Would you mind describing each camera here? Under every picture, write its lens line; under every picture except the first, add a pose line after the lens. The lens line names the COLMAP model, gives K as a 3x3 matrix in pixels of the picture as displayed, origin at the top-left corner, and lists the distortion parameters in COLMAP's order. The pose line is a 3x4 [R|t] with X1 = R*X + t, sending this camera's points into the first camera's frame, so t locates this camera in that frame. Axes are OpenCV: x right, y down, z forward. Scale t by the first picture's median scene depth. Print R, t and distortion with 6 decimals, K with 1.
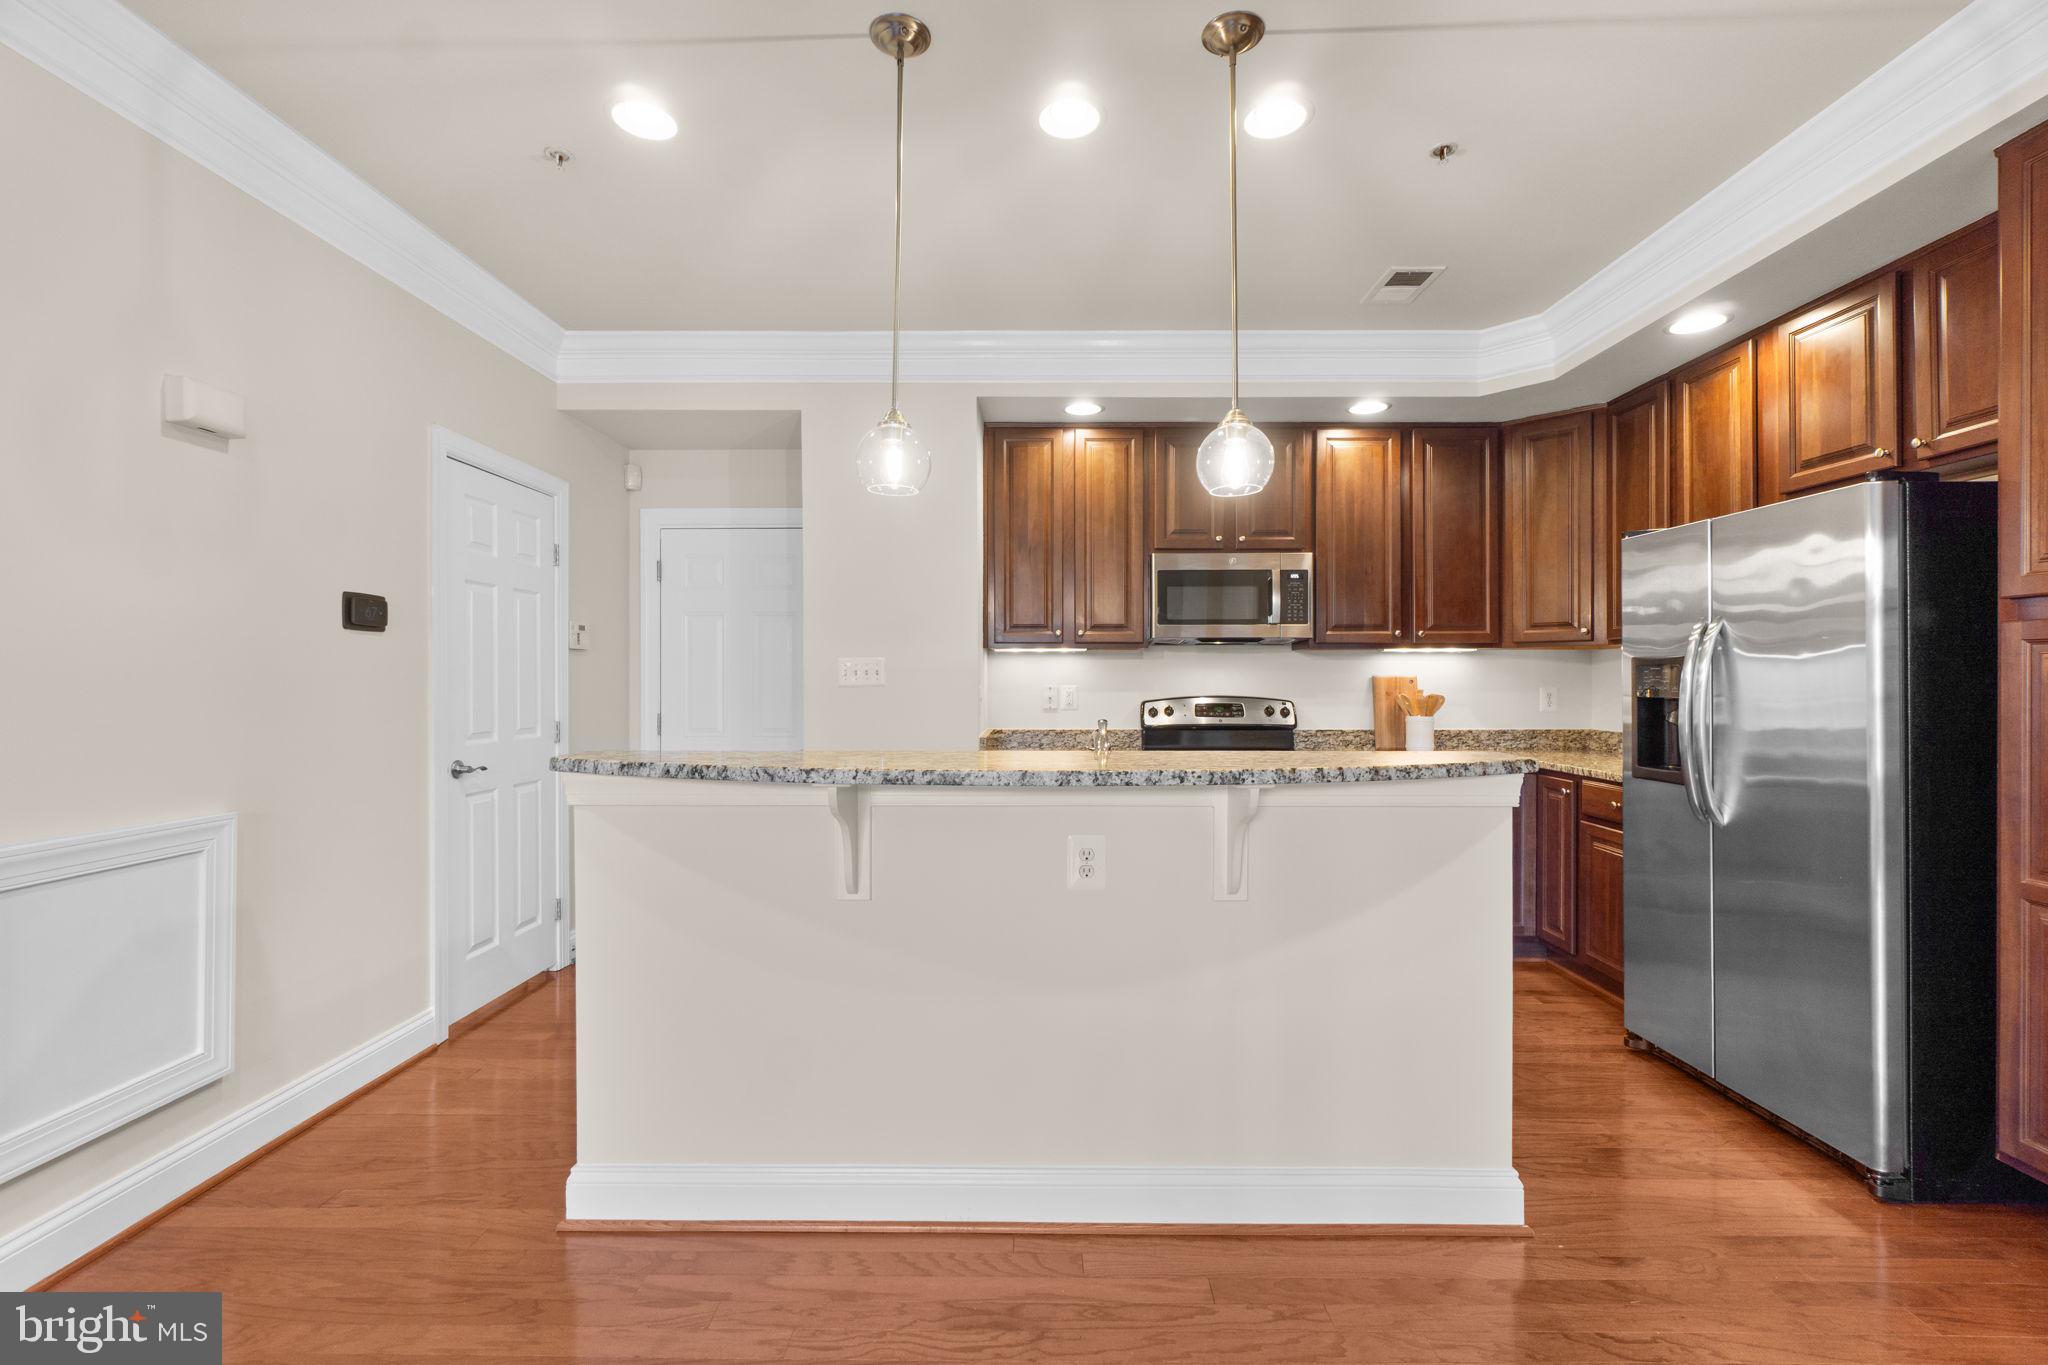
lens RADIAL K [[883.1, 0, 1026.9], [0, 883.1, 677.9], [0, 0, 1]] dist [-0.003381, 0.000485]
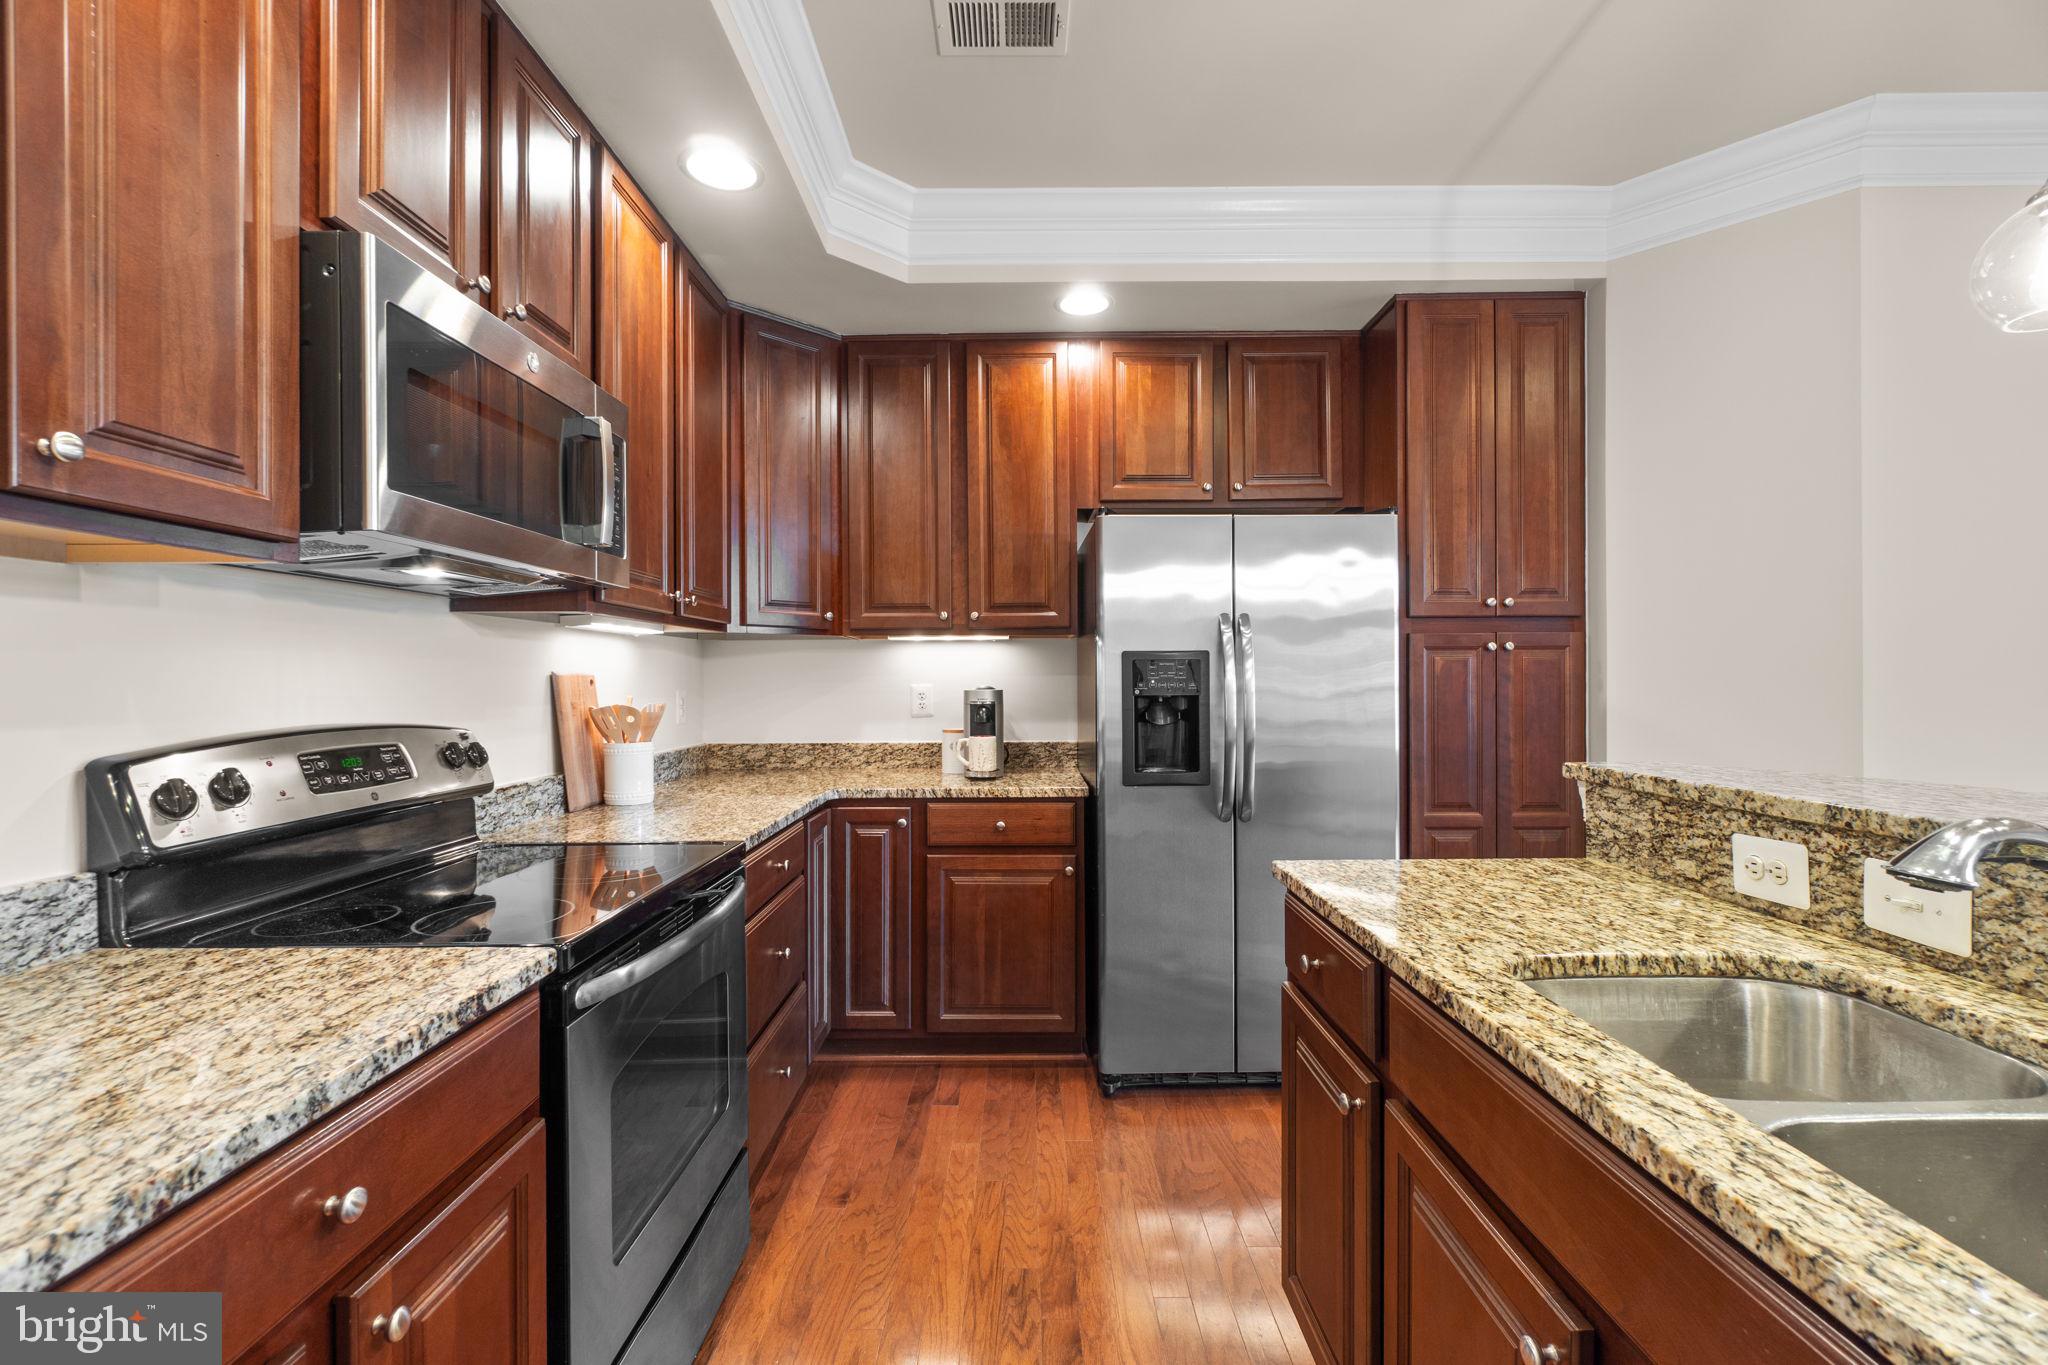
lens RADIAL K [[883.1, 0, 1018.8], [0, 883.1, 675.9], [0, 0, 1]] dist [-0.003381, 0.000485]
pose [[-0.006566, 0.002071, 0.999976, -0.149916], [0.004342, 0.999988, -0.002042, 0.002368], [-0.999969, 0.004328, -0.006575, 0.828807]]
